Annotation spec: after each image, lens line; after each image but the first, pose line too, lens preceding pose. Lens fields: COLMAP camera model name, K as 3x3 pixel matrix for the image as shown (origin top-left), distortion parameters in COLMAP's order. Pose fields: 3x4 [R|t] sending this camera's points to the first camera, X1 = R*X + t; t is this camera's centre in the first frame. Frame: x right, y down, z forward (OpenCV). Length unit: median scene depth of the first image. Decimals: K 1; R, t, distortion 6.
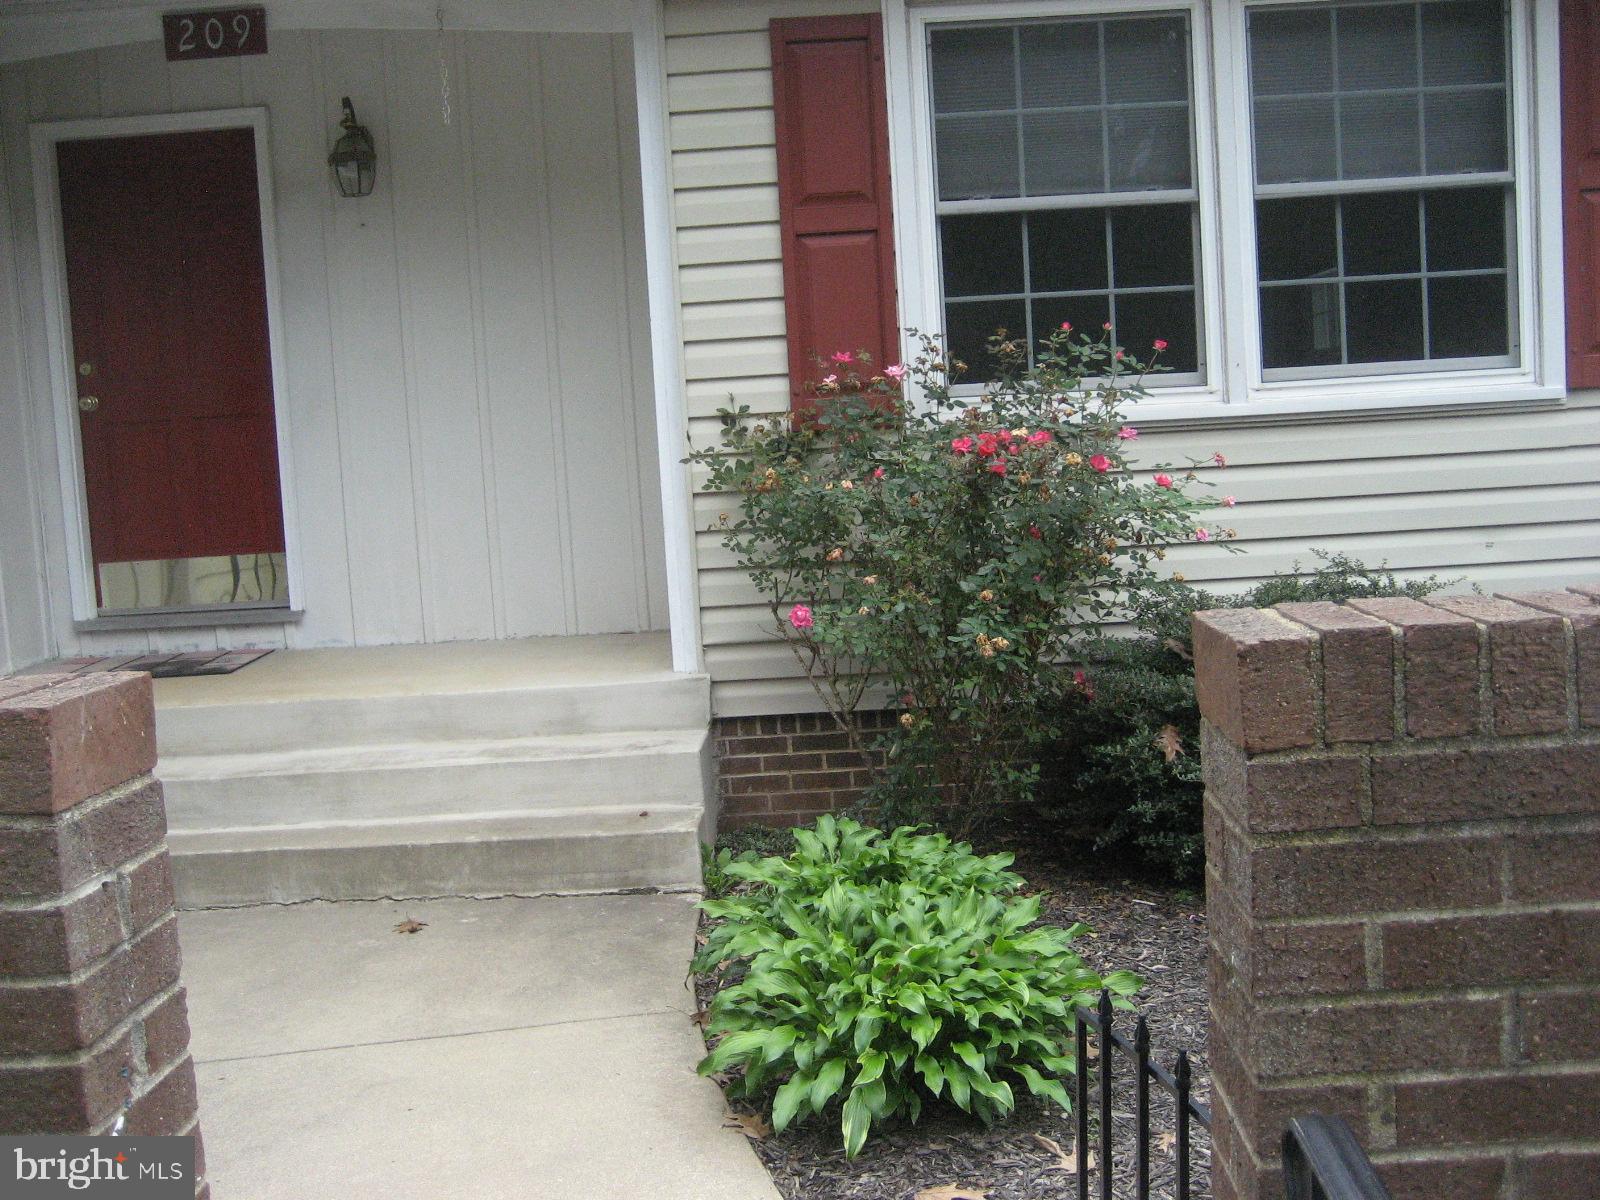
lens RADIAL K [[1685.6, 0, 816.4], [0, 1685.6, 602.6], [0, 0, 1]] dist [-0.153044, 0.220570]
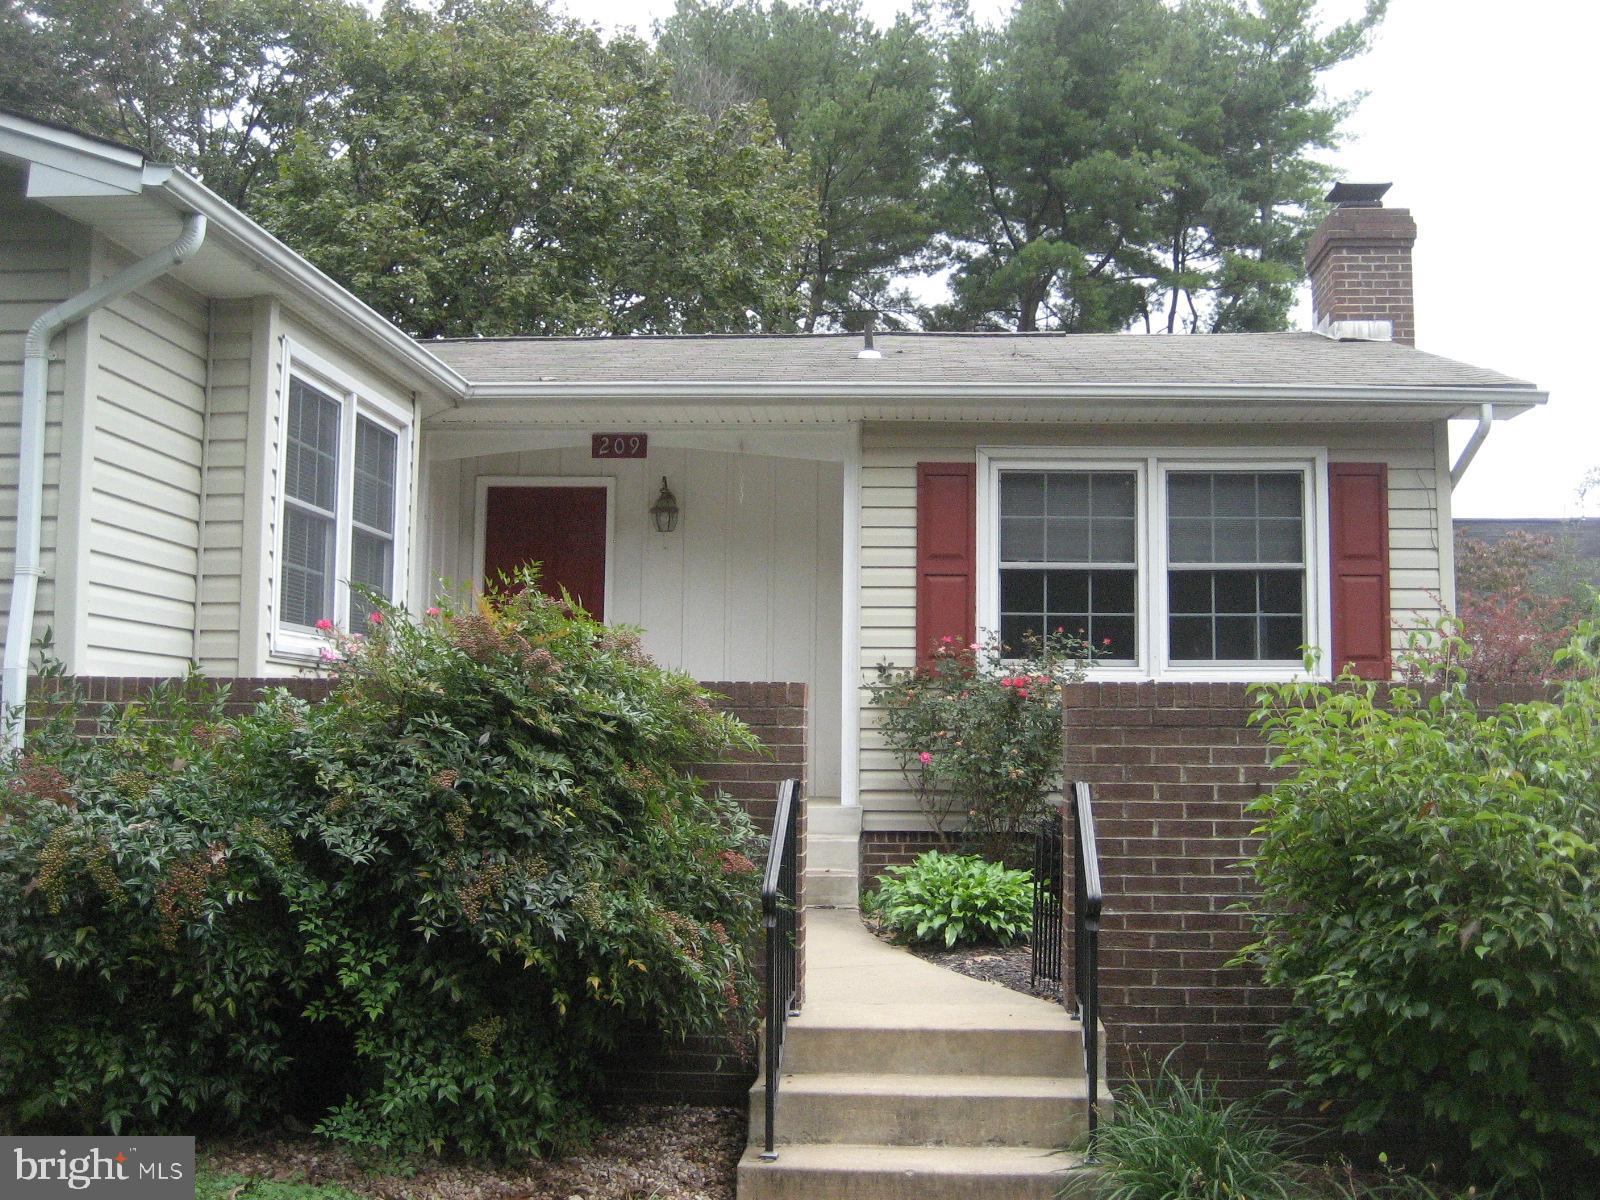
lens RADIAL K [[1685.6, 0, 816.4], [0, 1685.6, 602.6], [0, 0, 1]] dist [-0.153044, 0.220570]
pose [[0.997460, 0.065049, -0.029024, -0.075601], [-0.069284, 0.980614, -0.183289, 0.167157], [0.016538, 0.184835, 0.982630, -0.858263]]
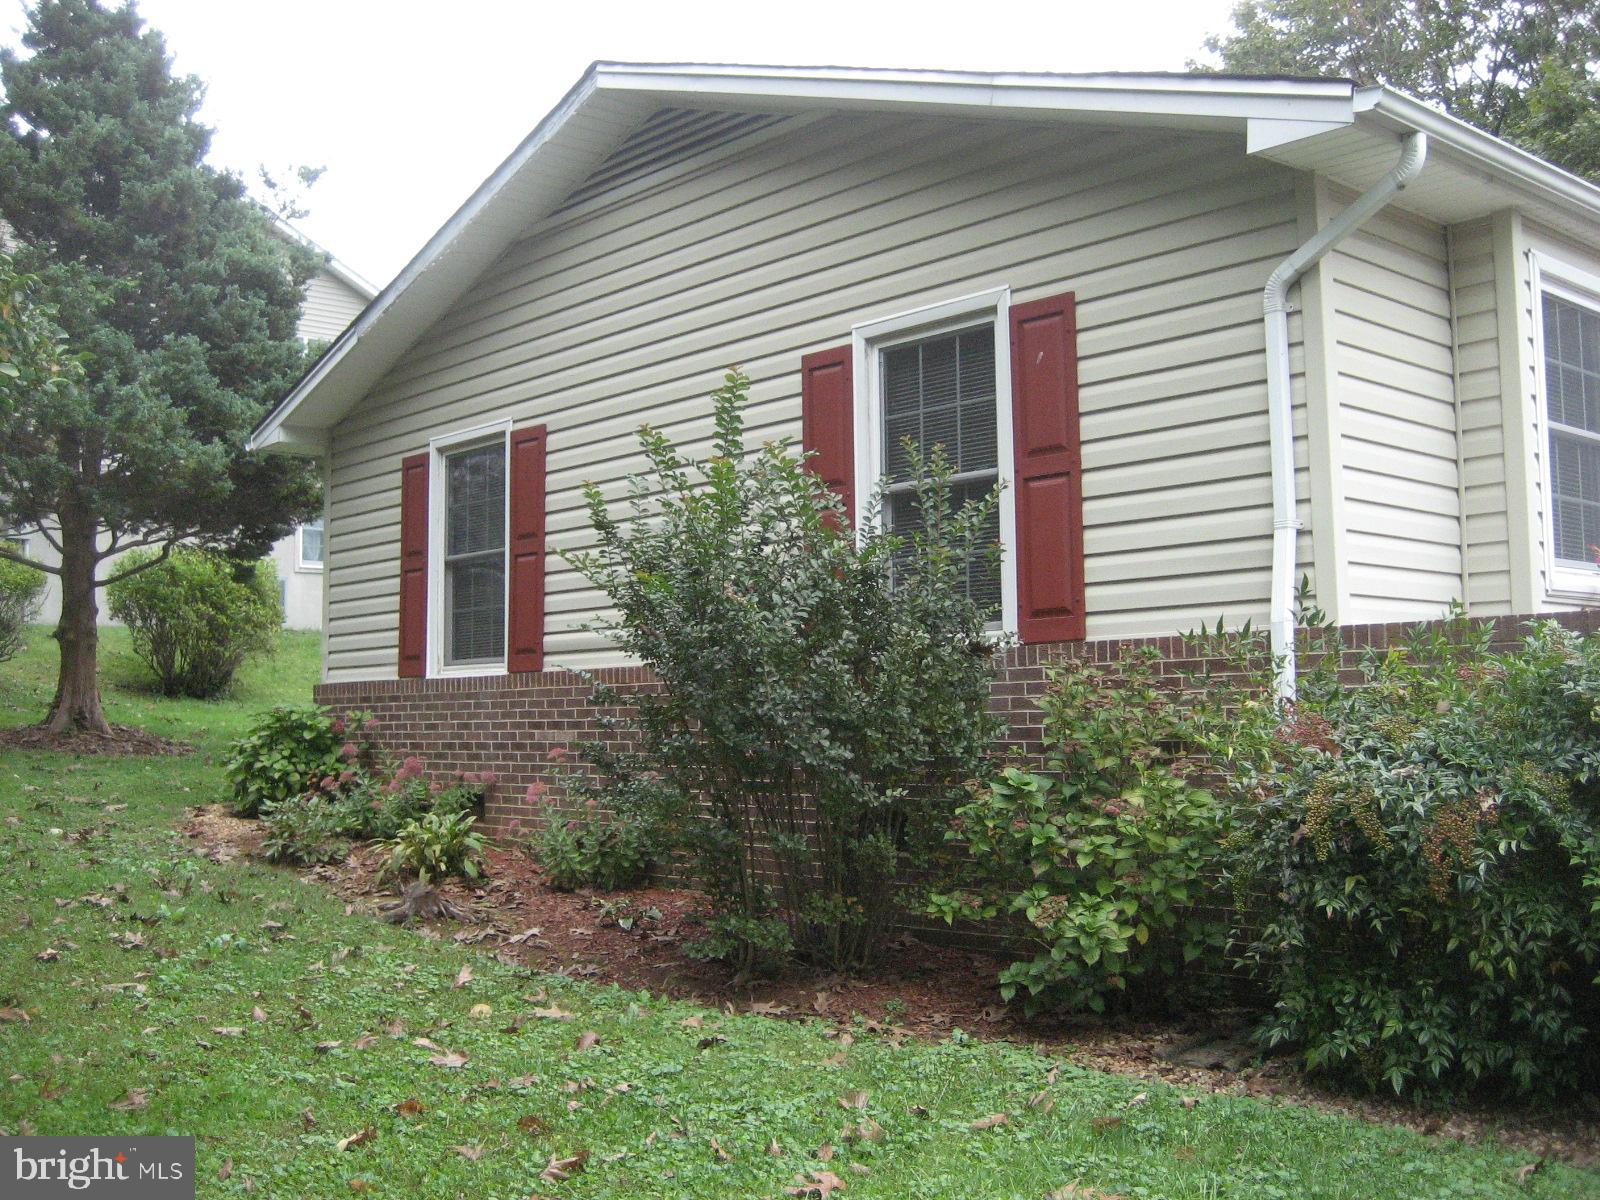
lens RADIAL K [[1685.6, 0, 816.4], [0, 1685.6, 602.6], [0, 0, 1]] dist [-0.153044, 0.220570]
pose [[0.713028, -0.001937, -0.701133, -0.076917], [-0.097285, 0.990050, -0.101671, 0.177902], [0.694354, 0.140704, 0.705744, -0.783563]]
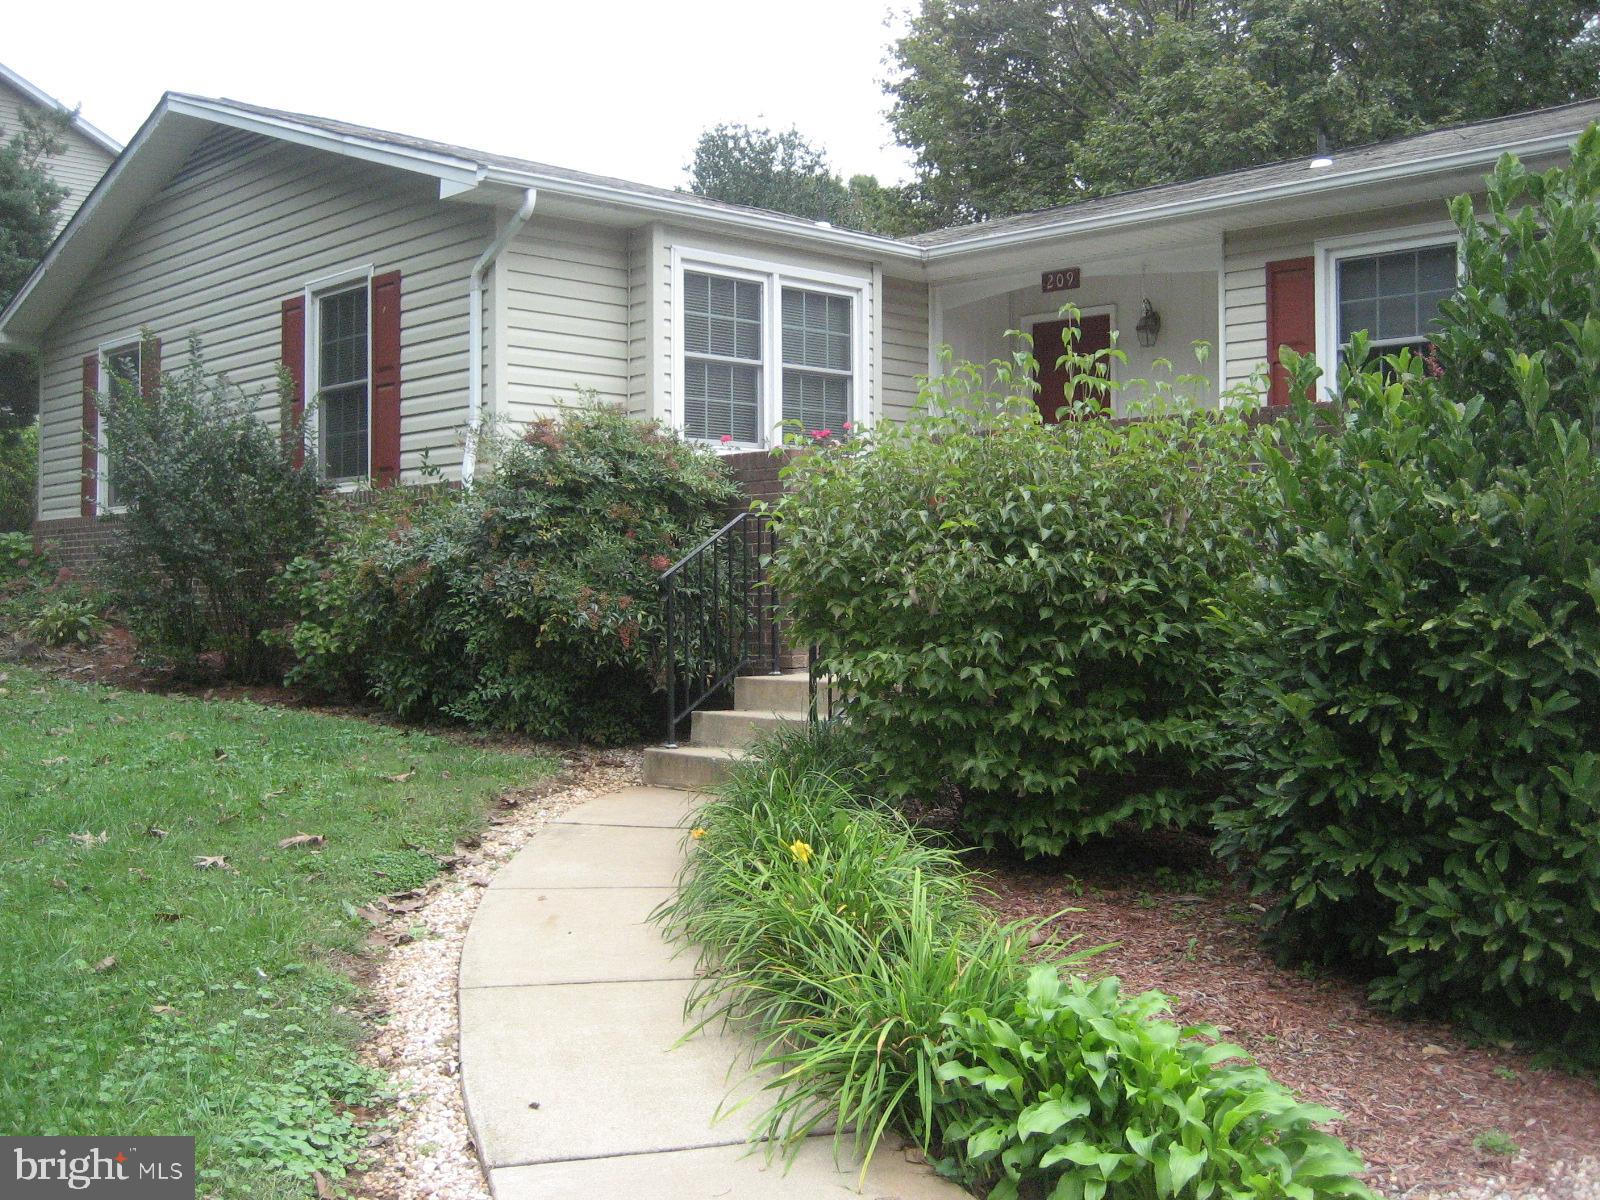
lens RADIAL K [[1685.6, 0, 816.4], [0, 1685.6, 602.6], [0, 0, 1]] dist [-0.153044, 0.220570]
pose [[0.734302, 0.059821, -0.676181, 0.995648], [-0.107519, 0.993785, -0.028841, 0.205365], [0.670253, 0.093880, 0.736170, -0.907922]]
